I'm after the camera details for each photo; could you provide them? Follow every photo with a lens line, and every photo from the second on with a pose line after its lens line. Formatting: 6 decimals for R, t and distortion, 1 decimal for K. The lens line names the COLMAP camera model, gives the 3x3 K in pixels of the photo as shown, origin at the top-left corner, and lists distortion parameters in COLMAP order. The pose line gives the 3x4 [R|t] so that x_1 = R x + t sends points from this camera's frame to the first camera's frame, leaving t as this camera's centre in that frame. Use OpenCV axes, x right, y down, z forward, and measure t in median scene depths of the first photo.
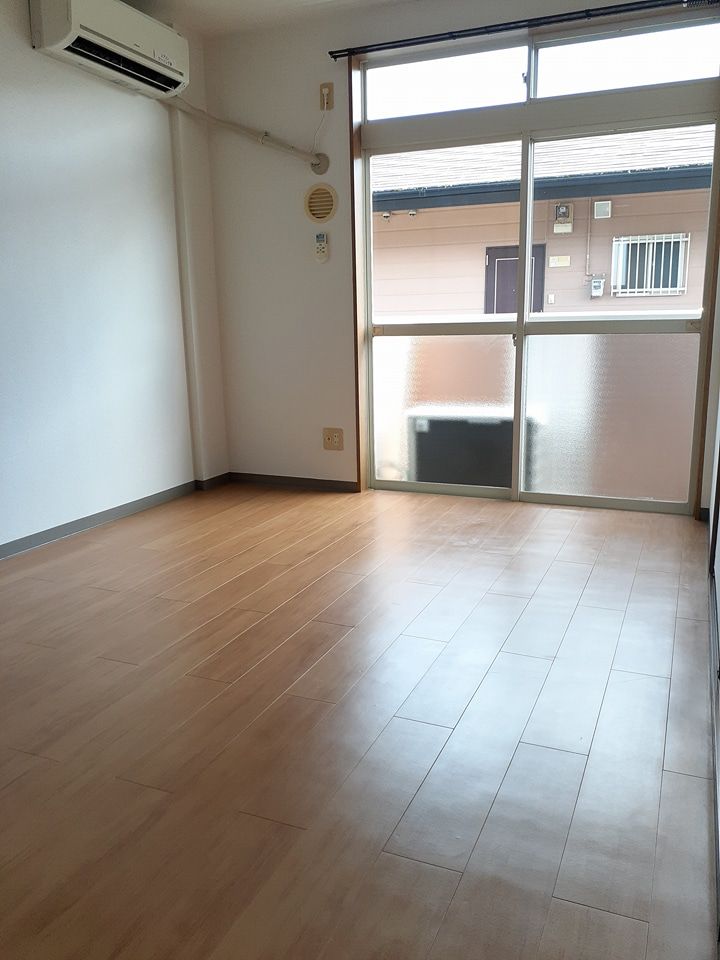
lens RADIAL K [[765.7, 0, 360.0], [0, 765.7, 480.0], [0, 0, 1]] dist [0.011964, 0.006043]
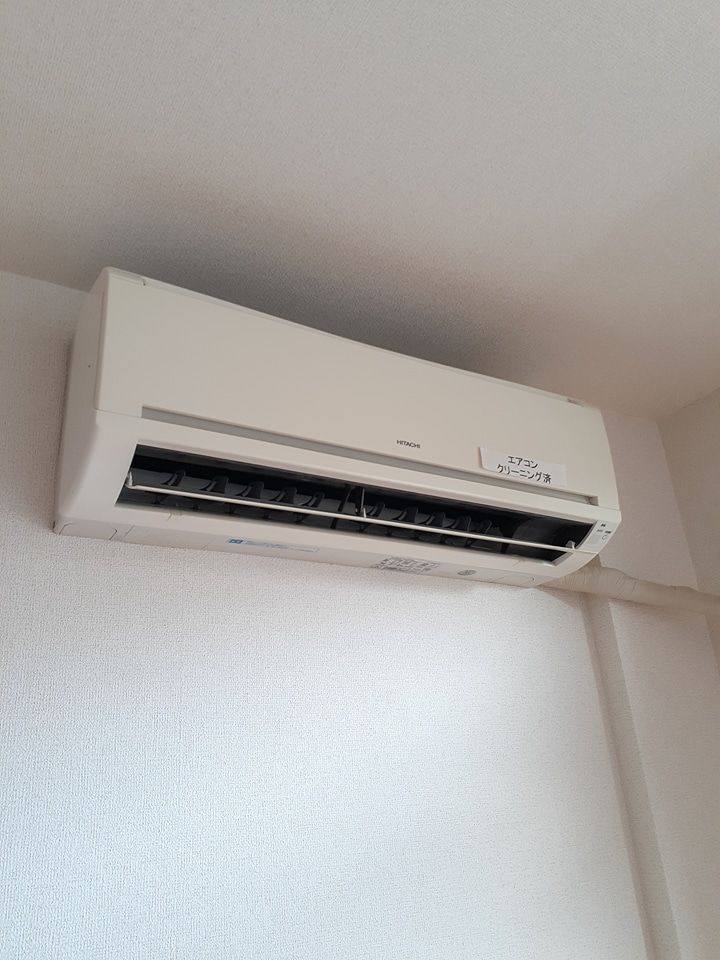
lens RADIAL K [[765.7, 0, 360.0], [0, 765.7, 480.0], [0, 0, 1]] dist [0.011964, 0.006043]
pose [[0.791862, -0.278361, -0.543572, -0.126589], [-0.079679, 0.835379, -0.543869, -0.337677], [0.605480, 0.473980, 0.639325, 0.701097]]
